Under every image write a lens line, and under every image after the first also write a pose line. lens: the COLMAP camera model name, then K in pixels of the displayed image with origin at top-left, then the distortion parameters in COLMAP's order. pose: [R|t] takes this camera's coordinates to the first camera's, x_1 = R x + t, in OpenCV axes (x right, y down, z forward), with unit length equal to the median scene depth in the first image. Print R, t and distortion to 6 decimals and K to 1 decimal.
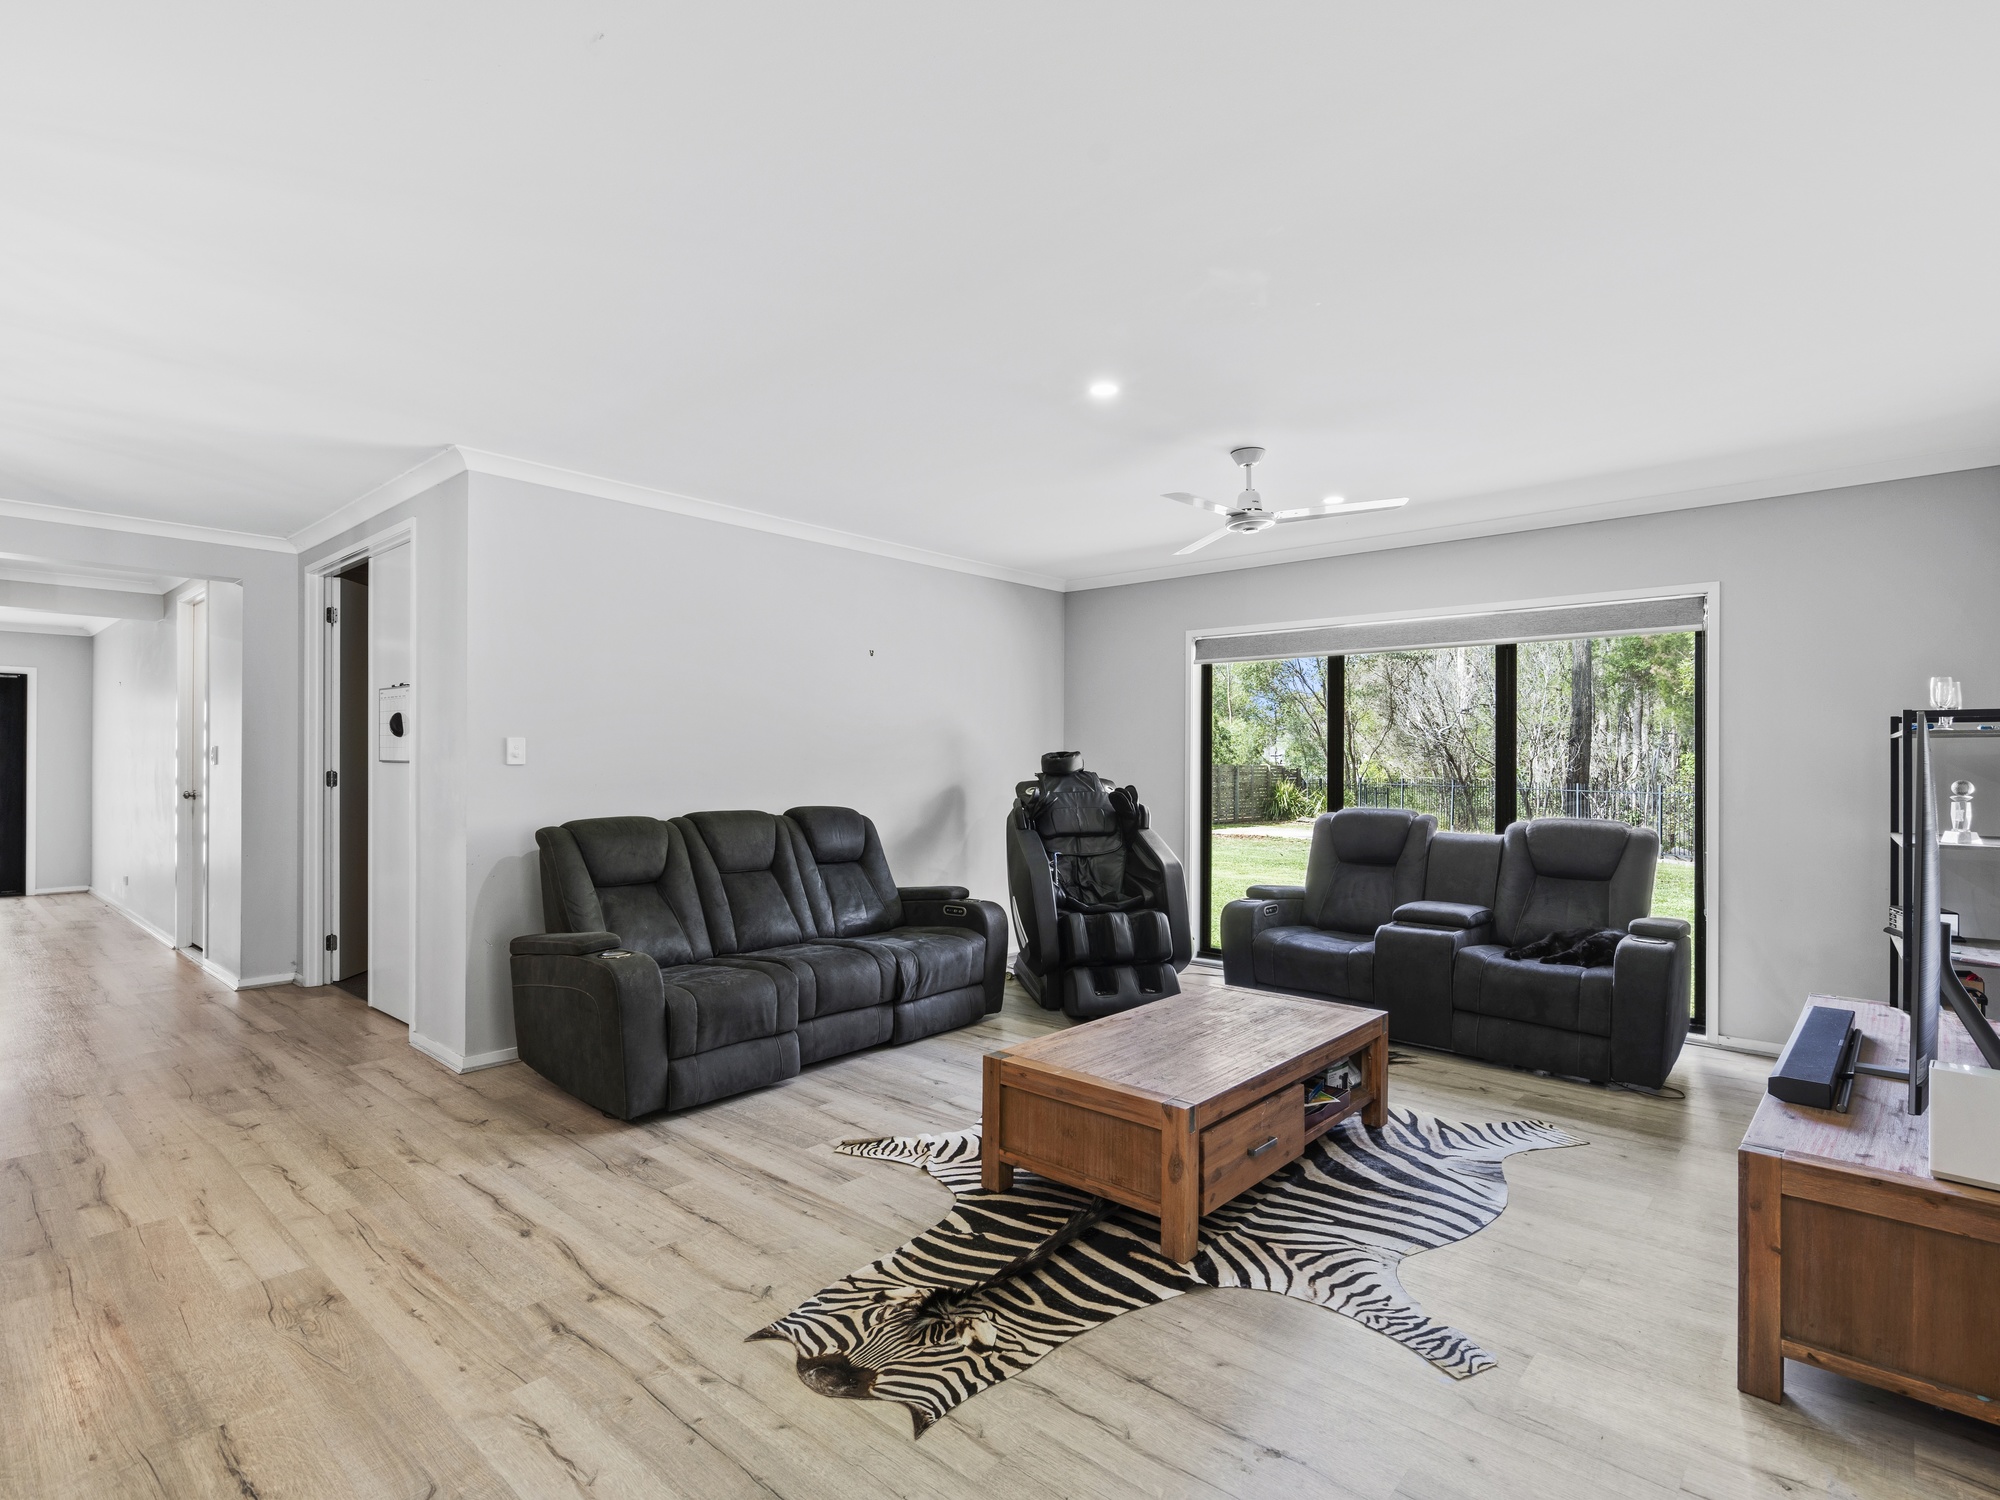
lens RADIAL K [[1014.8, 0, 986.1], [0, 1014.8, 758.7], [0, 0, 1]] dist [0.009642, -0.000410]
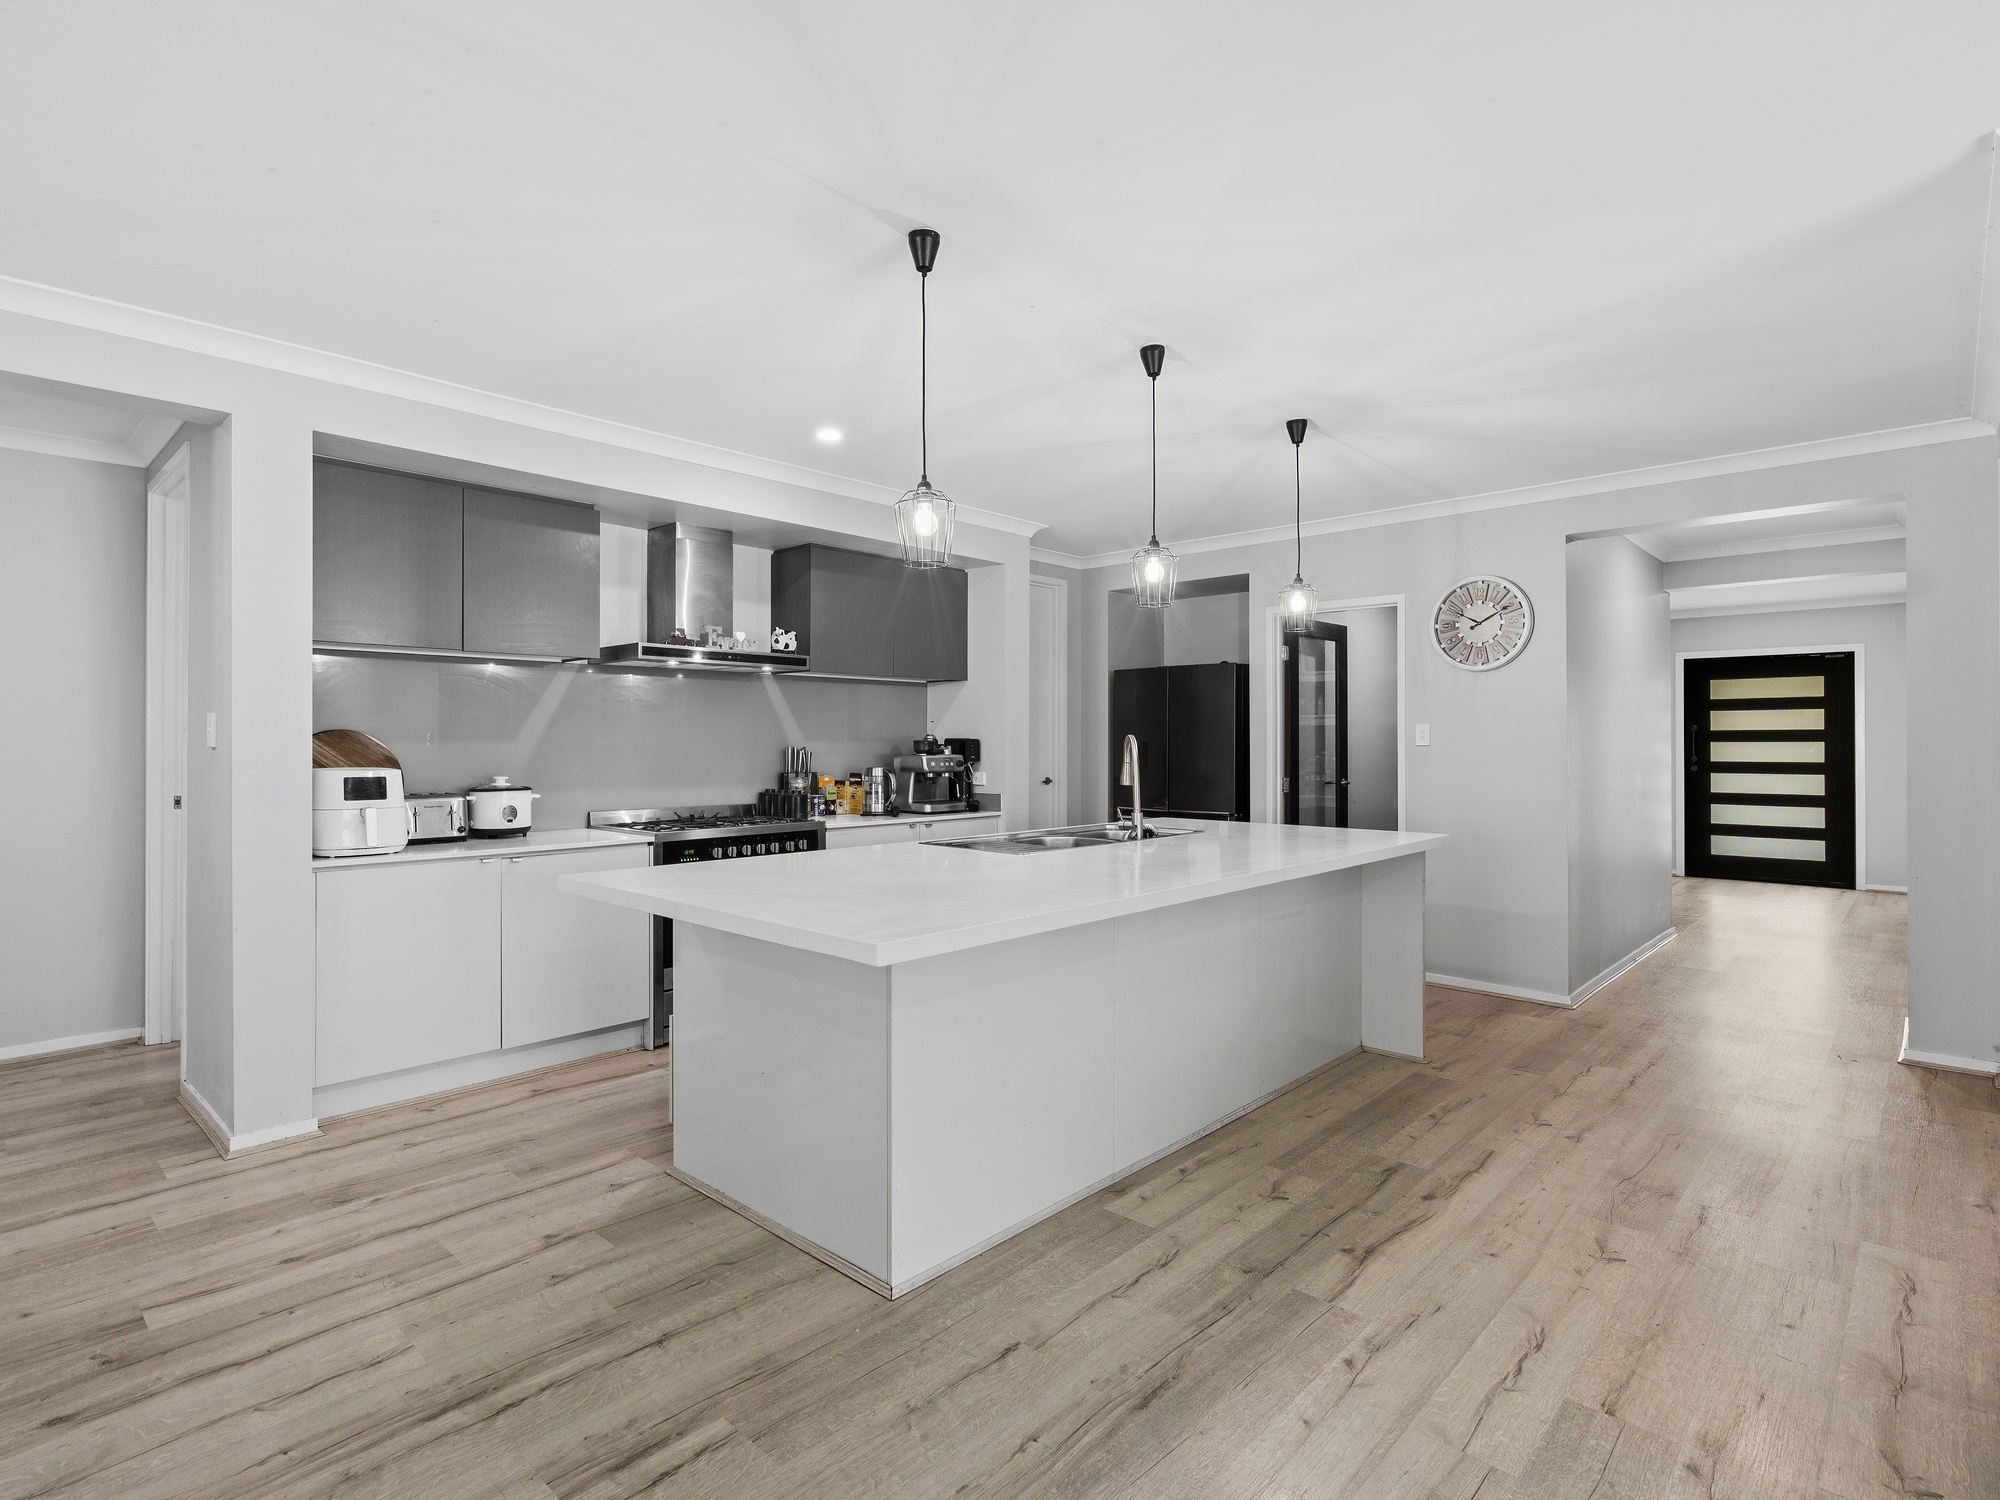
lens RADIAL K [[1014.8, 0, 997.5], [0, 1014.8, 741.3], [0, 0, 1]] dist [0.009642, -0.000410]
pose [[-0.015903, 0.000005, -0.999874, 0.001335], [-0.000212, 1.000000, 0.000009, -0.001557], [0.999874, 0.000212, -0.015903, 0.658784]]
